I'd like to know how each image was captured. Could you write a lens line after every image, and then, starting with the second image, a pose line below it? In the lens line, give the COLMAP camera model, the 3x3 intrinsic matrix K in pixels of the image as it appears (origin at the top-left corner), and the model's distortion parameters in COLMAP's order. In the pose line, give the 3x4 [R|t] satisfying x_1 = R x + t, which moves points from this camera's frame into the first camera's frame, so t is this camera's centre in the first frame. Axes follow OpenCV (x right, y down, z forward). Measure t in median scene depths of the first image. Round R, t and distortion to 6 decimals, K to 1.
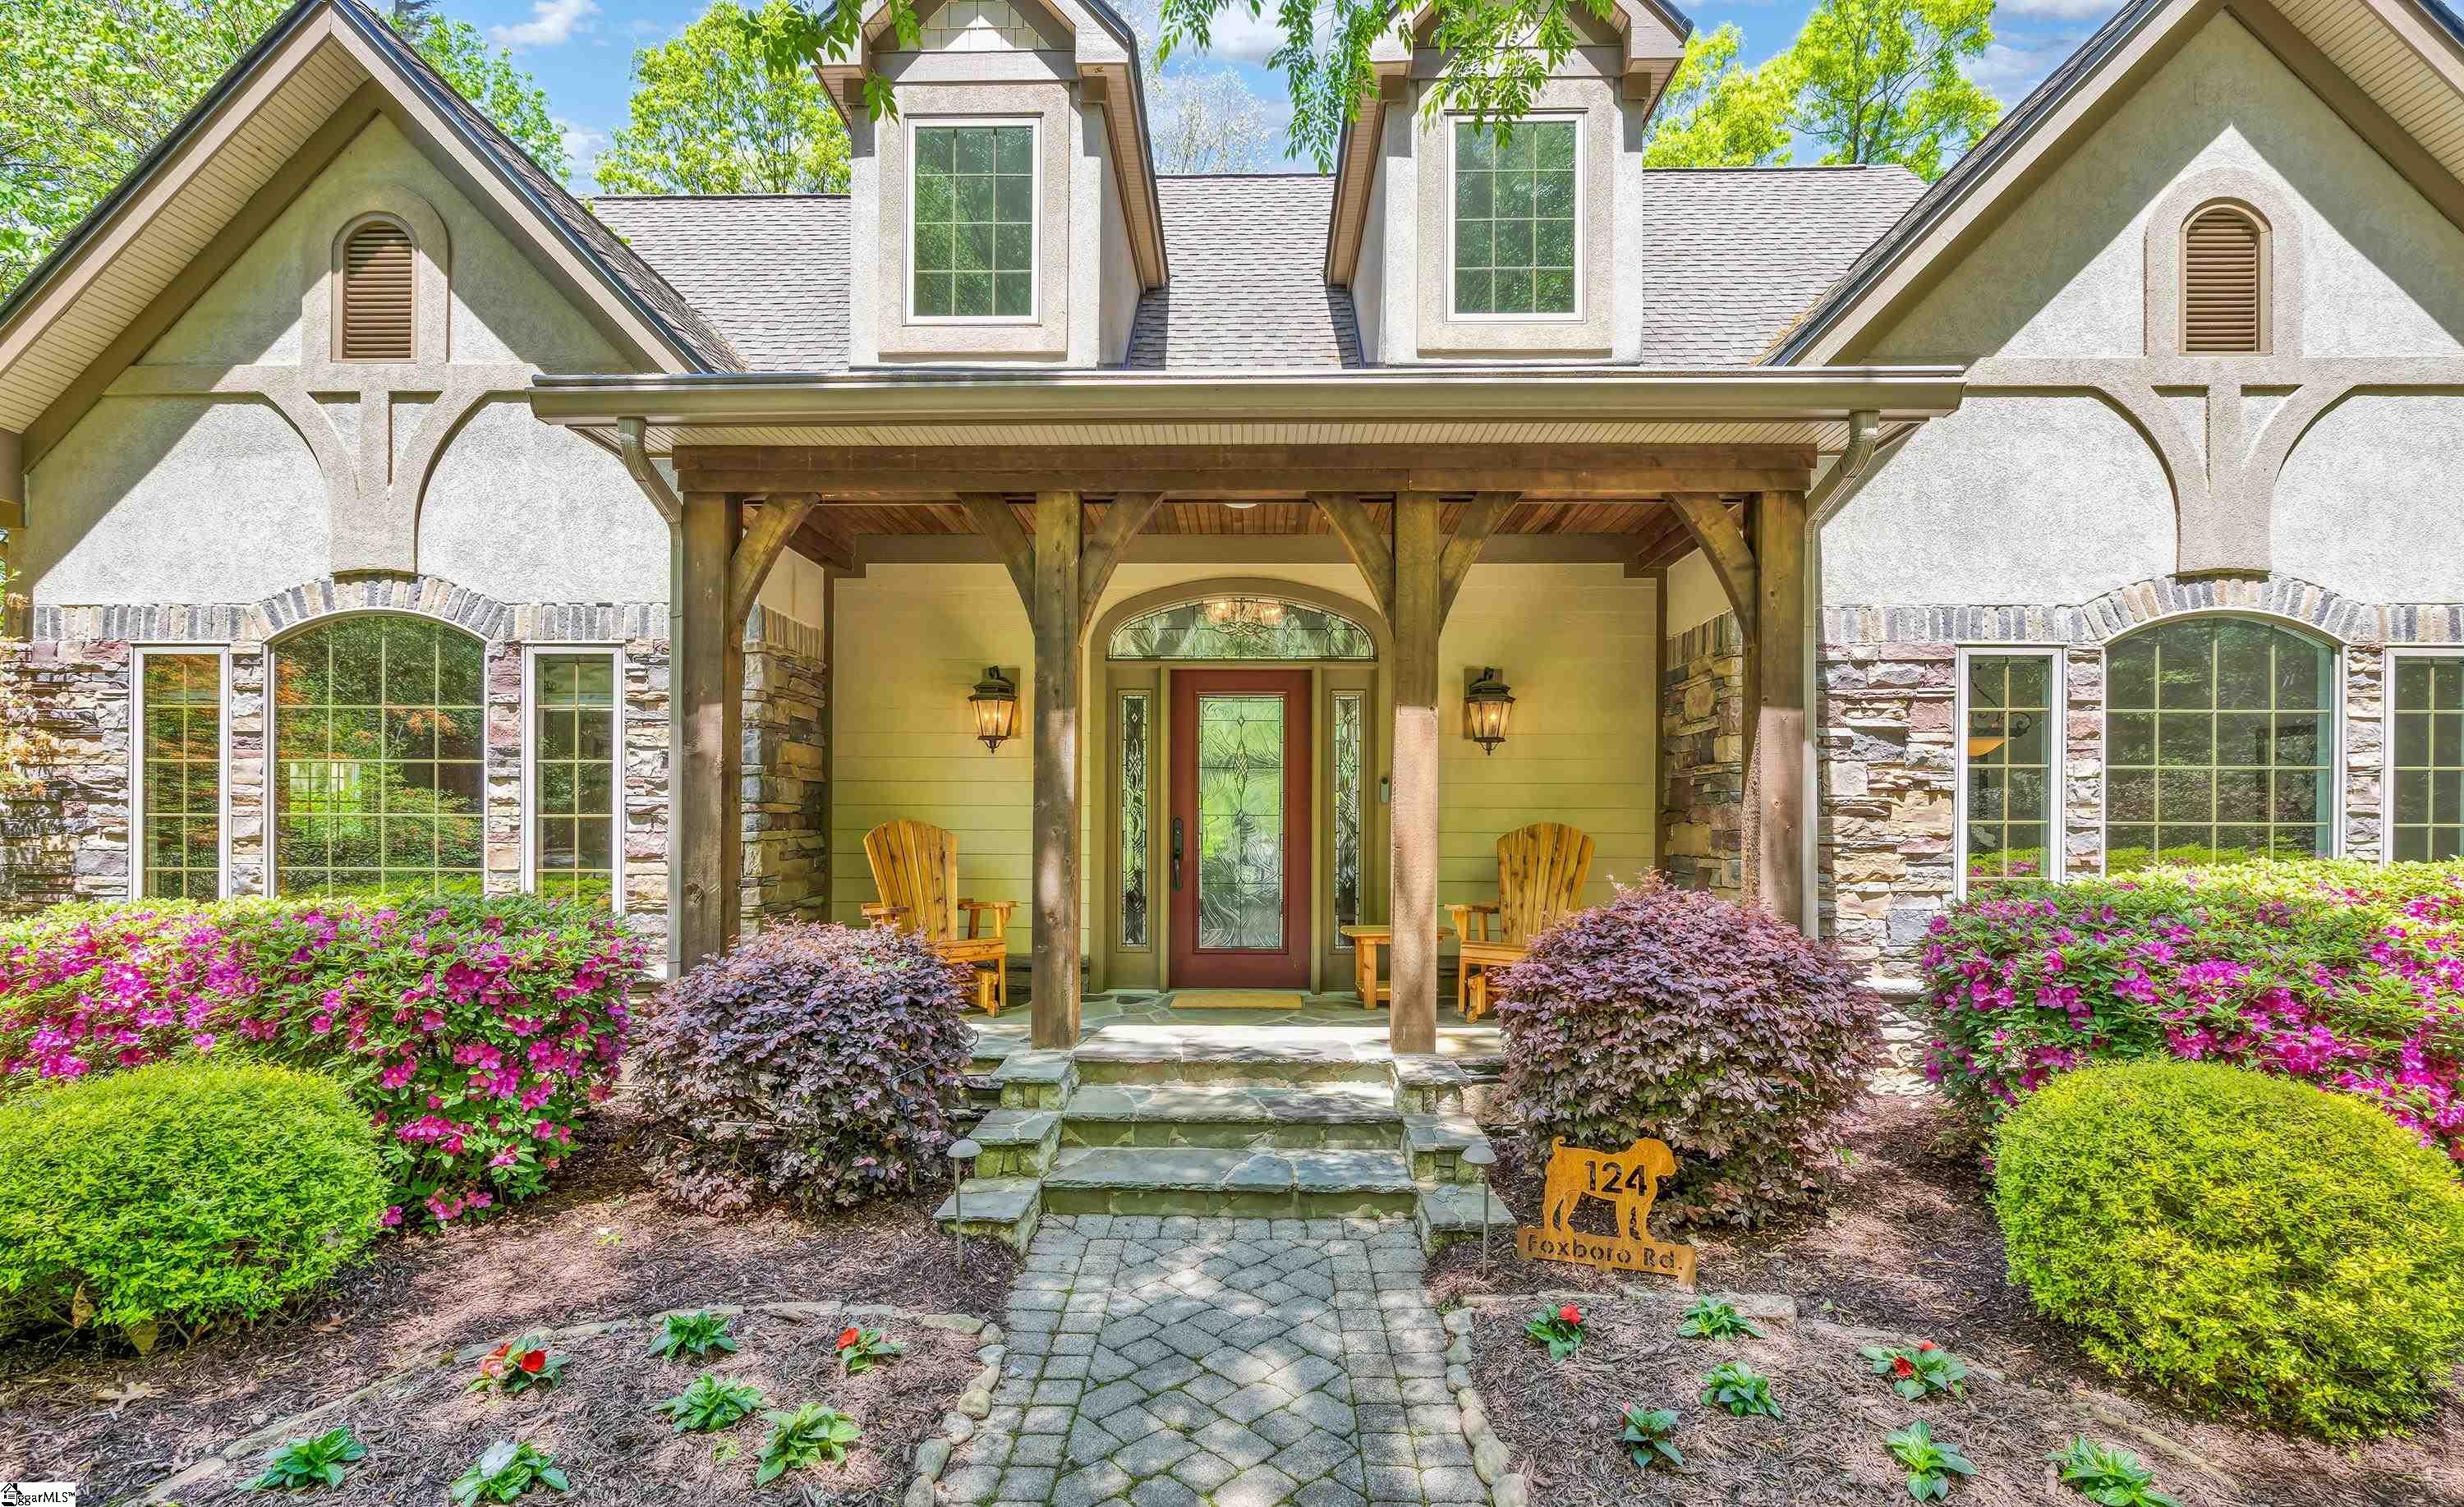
lens RADIAL K [[1075.0, 0, 1255.2], [0, 1075.0, 791.5], [0, 0, 1]] dist [-0.003781, -0.000246]
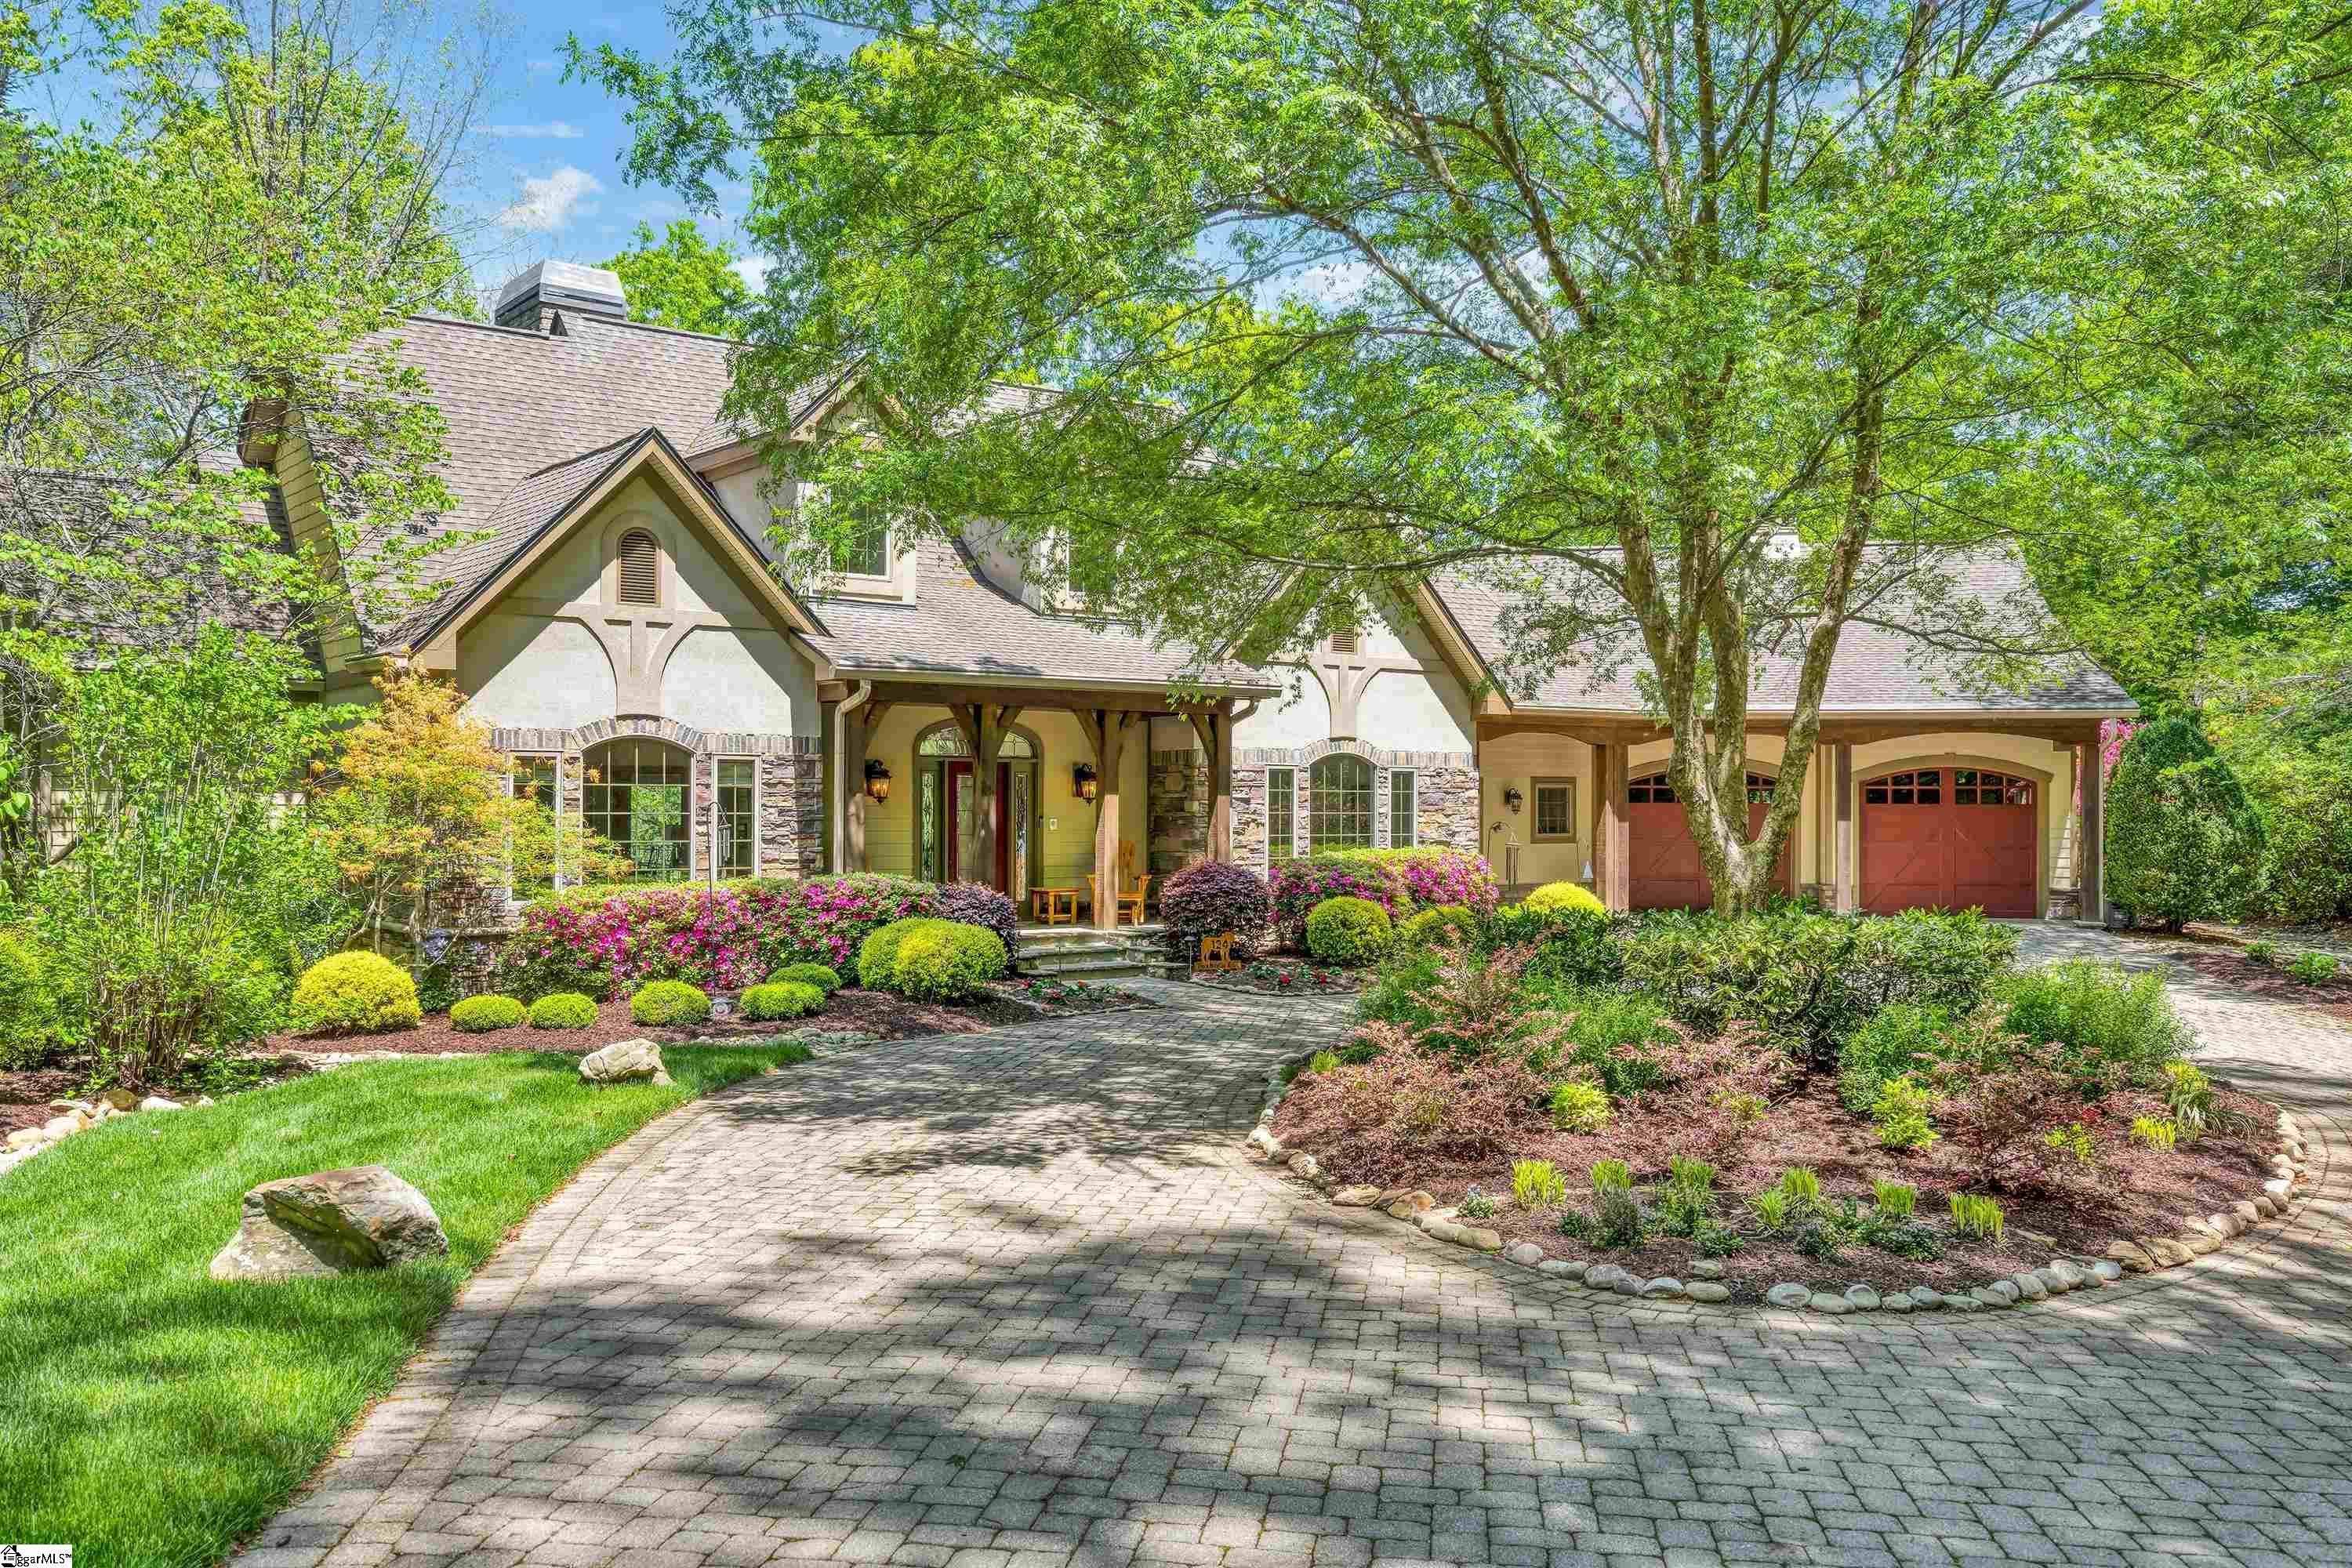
lens RADIAL K [[1934.6, 0, 1180.0], [0, 1934.6, 787.6], [0, 0, 1]] dist [0.009020, 0.000635]
pose [[0.784187, 0.003264, 0.620516, -2.221552], [-0.000650, 0.999990, -0.004438, -0.060606], [-0.620525, 0.003077, 0.784181, -2.330808]]
